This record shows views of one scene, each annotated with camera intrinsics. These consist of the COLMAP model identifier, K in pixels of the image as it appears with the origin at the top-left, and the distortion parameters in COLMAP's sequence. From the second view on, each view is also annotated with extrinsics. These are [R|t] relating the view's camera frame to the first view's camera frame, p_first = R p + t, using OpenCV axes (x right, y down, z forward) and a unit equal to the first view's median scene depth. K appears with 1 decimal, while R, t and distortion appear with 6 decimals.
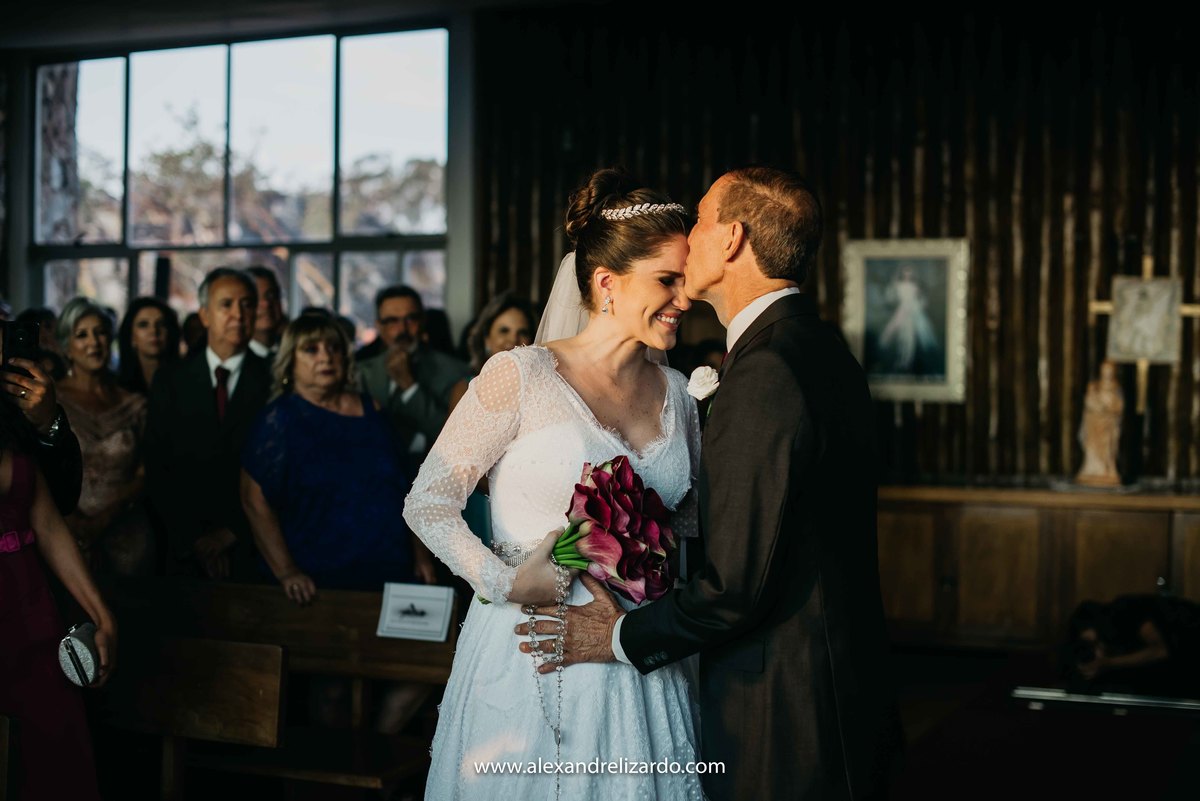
lens RADIAL K [[1724.9, 0, 569.7], [0, 1724.9, 376.6], [0, 0, 1]] dist [-0.104742, 0.000000]
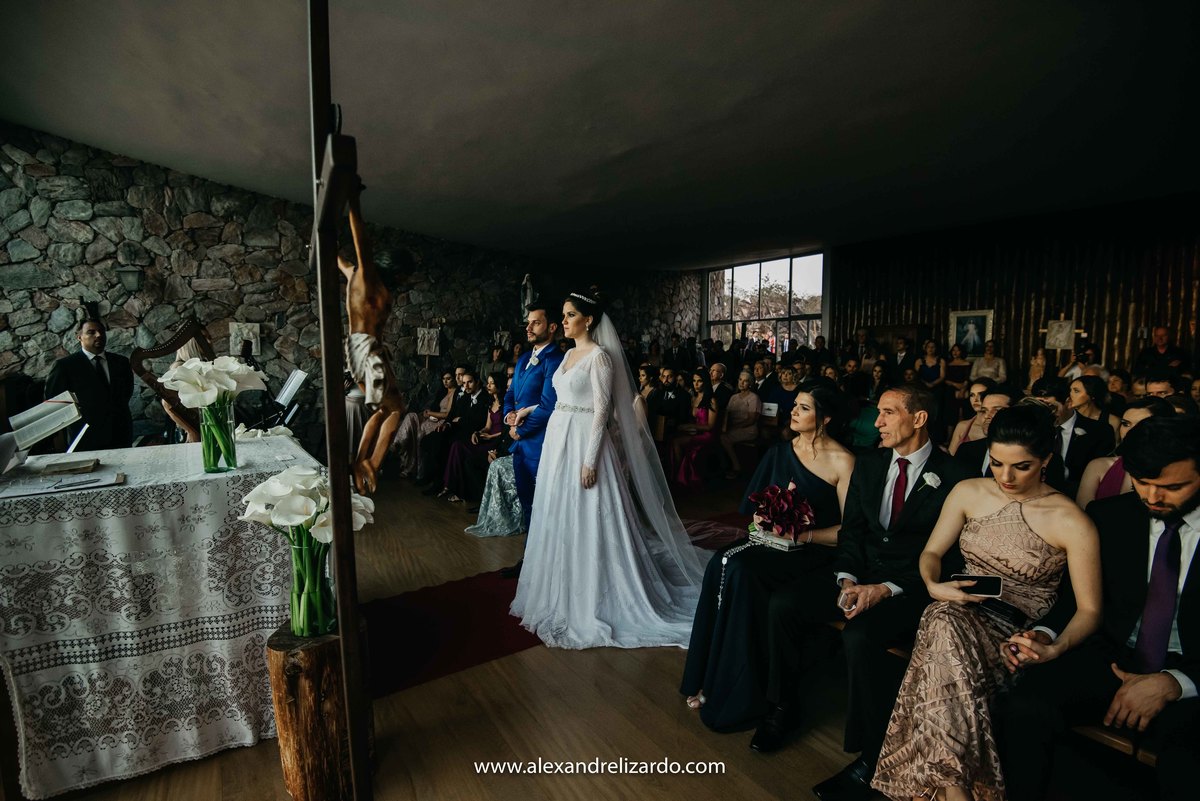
lens RADIAL K [[547.7, 0, 600.6], [0, 547.7, 404.5], [0, 0, 1]] dist [-0.017839, -0.013918]
pose [[0.861241, 0.034554, -0.507021, 0.118694], [0.006442, 0.996863, 0.078879, 0.007923], [0.508157, -0.071200, 0.858317, -0.184501]]
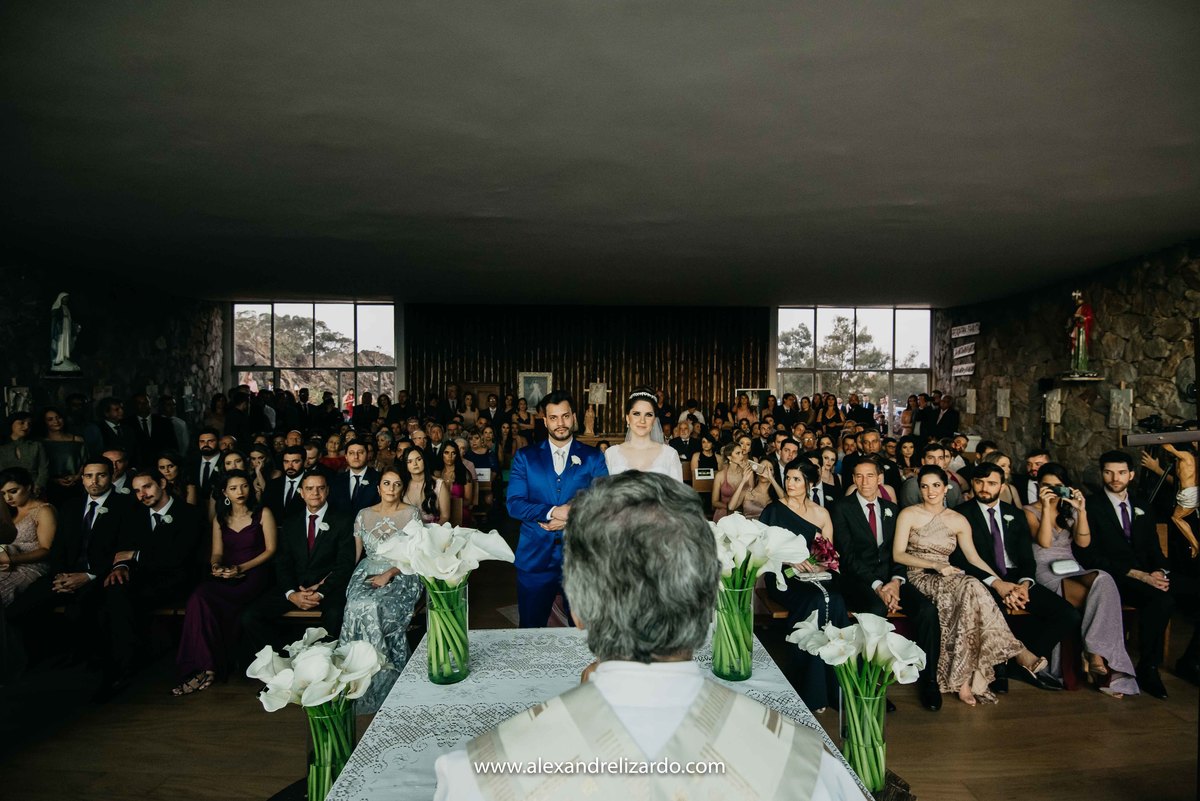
lens RADIAL K [[584.2, 0, 606.9], [0, 584.2, 392.6], [0, 0, 1]] dist [-0.017422, -0.001718]
pose [[0.898548, -0.008726, 0.438788, -0.223387], [0.010532, 0.999943, -0.001682, -0.030509], [-0.438748, 0.006133, 0.898589, -0.218103]]
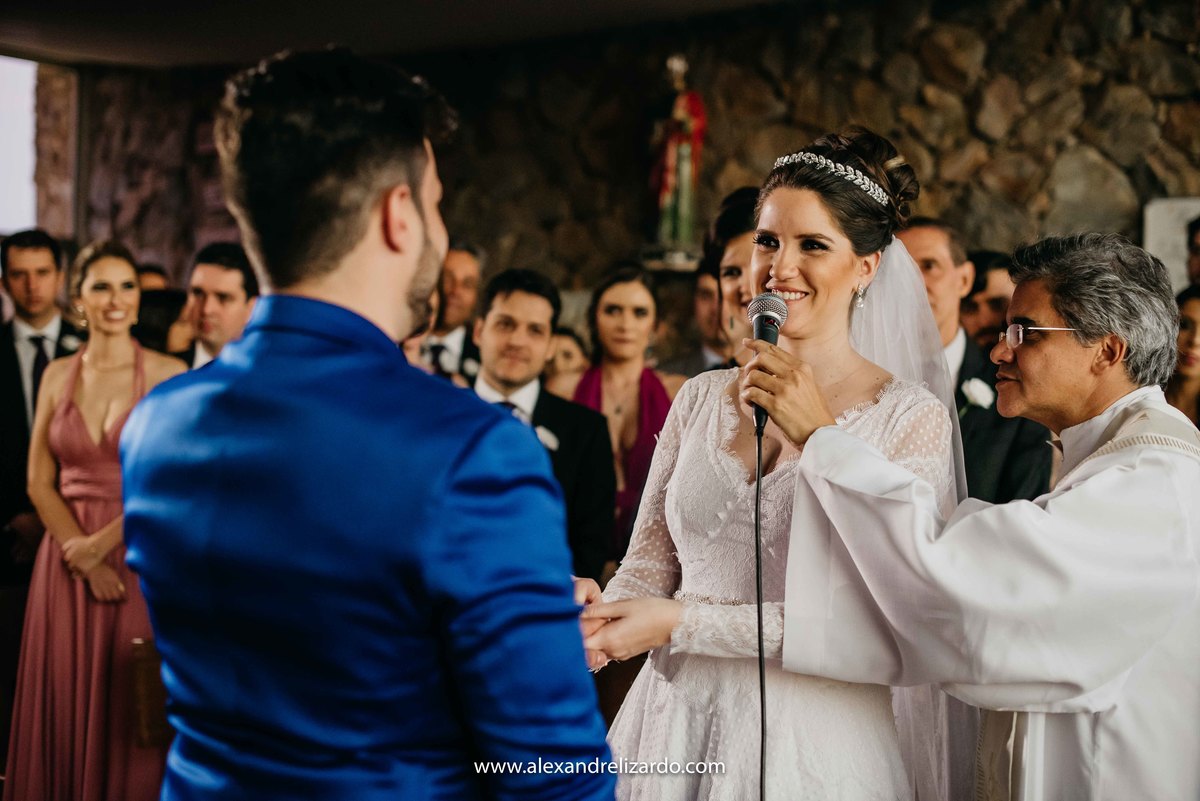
lens RADIAL K [[1724.9, 0, 631.3], [0, 1724.9, 433.9], [0, 0, 1]] dist [-0.104742, 0.000000]
pose [[0.151897, -0.049481, 0.987157, -0.282122], [-0.027531, 0.998147, 0.054268, -0.003715], [-0.988013, -0.035420, 0.150253, 0.042291]]
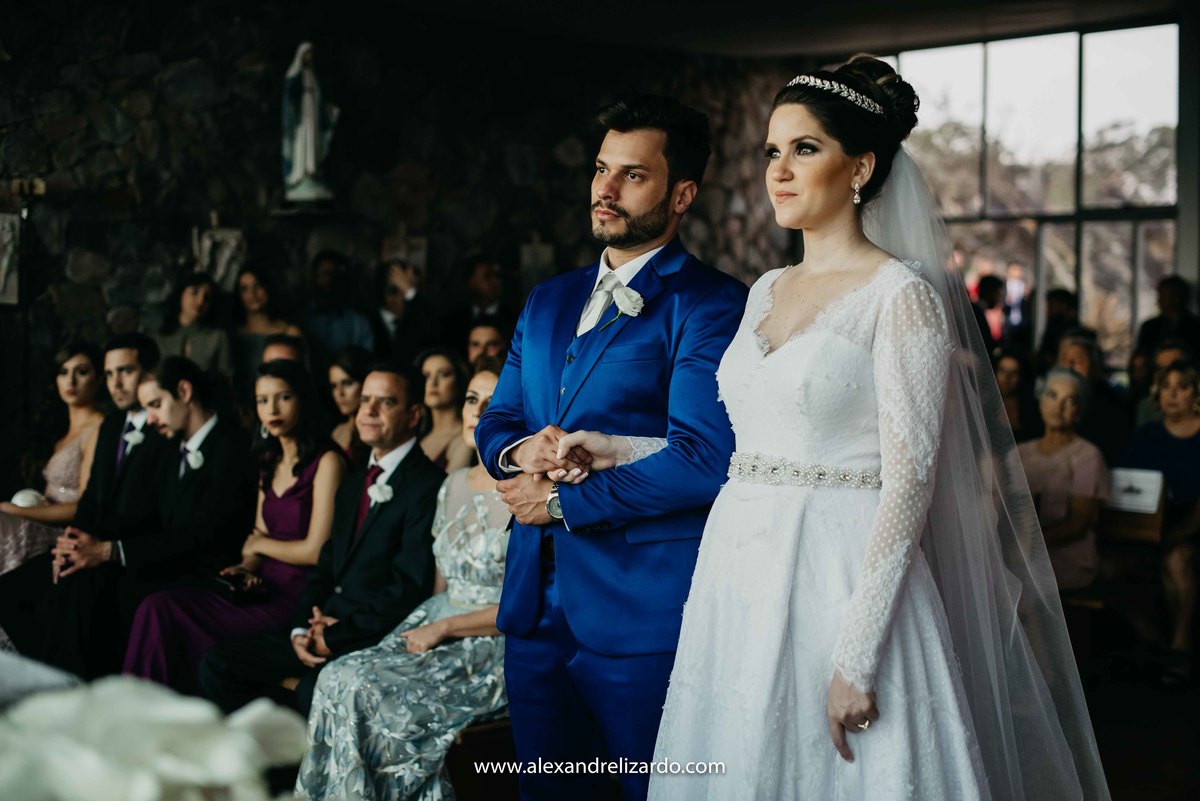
lens RADIAL K [[1724.9, 0, 628.4], [0, 1724.9, 407.3], [0, 0, 1]] dist [-0.104742, 0.000000]
pose [[0.924497, 0.020897, -0.380617, 0.026304], [-0.008009, 0.999341, 0.035414, 0.014246], [0.381106, -0.029692, 0.924054, -0.192035]]
